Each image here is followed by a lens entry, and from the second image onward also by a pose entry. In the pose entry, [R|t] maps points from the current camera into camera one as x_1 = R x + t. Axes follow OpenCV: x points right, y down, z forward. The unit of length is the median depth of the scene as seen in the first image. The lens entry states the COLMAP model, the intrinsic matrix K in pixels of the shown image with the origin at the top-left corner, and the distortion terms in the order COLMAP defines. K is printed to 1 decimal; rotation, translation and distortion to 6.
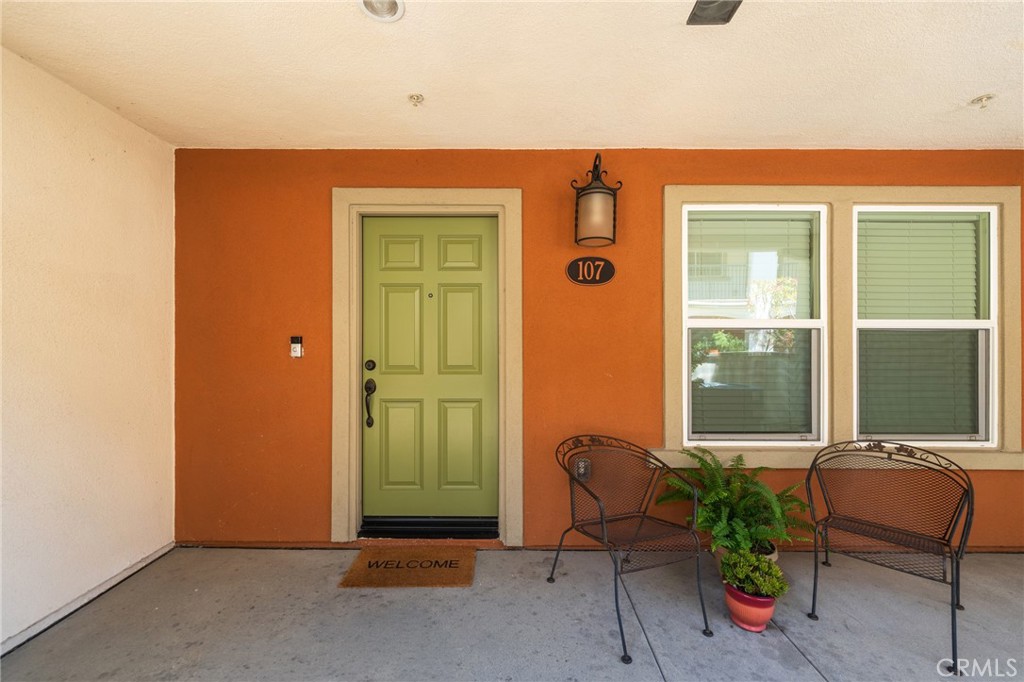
lens RADIAL K [[411.9, 0, 512.1], [0, 411.9, 337.2], [0, 0, 1]] dist [-0.000141, -0.000163]
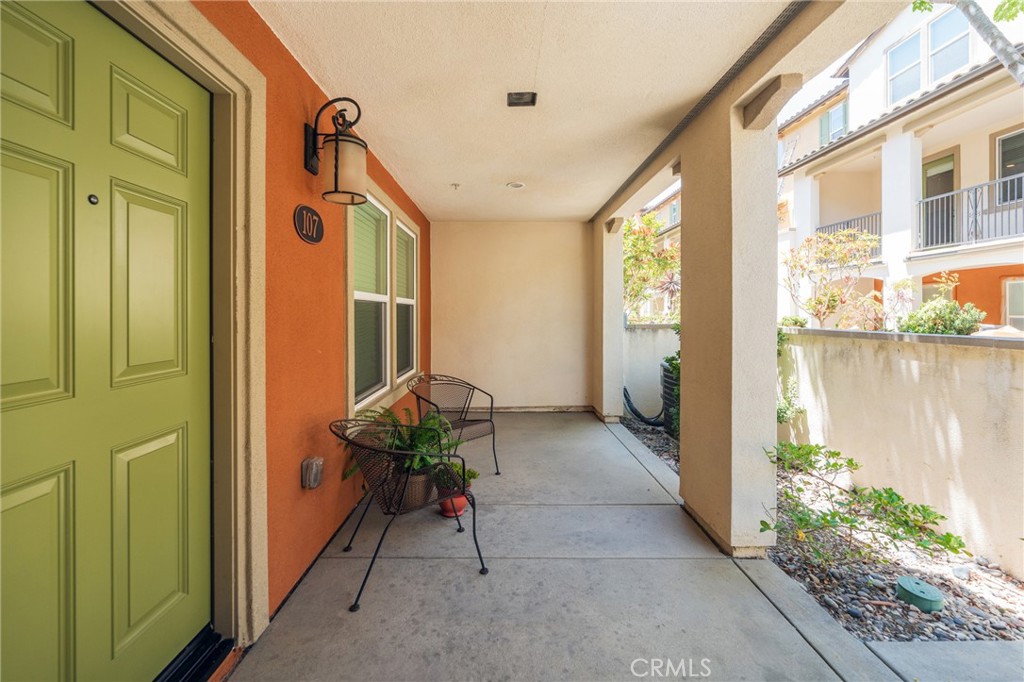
lens RADIAL K [[411.9, 0, 519.8], [0, 411.9, 312.9], [0, 0, 1]] dist [-0.000141, -0.000163]
pose [[-0.008883, -0.000405, 0.999960, -0.608322], [0.001147, 0.999999, 0.000415, 0.011238], [-0.999960, 0.001151, -0.008882, 0.581696]]
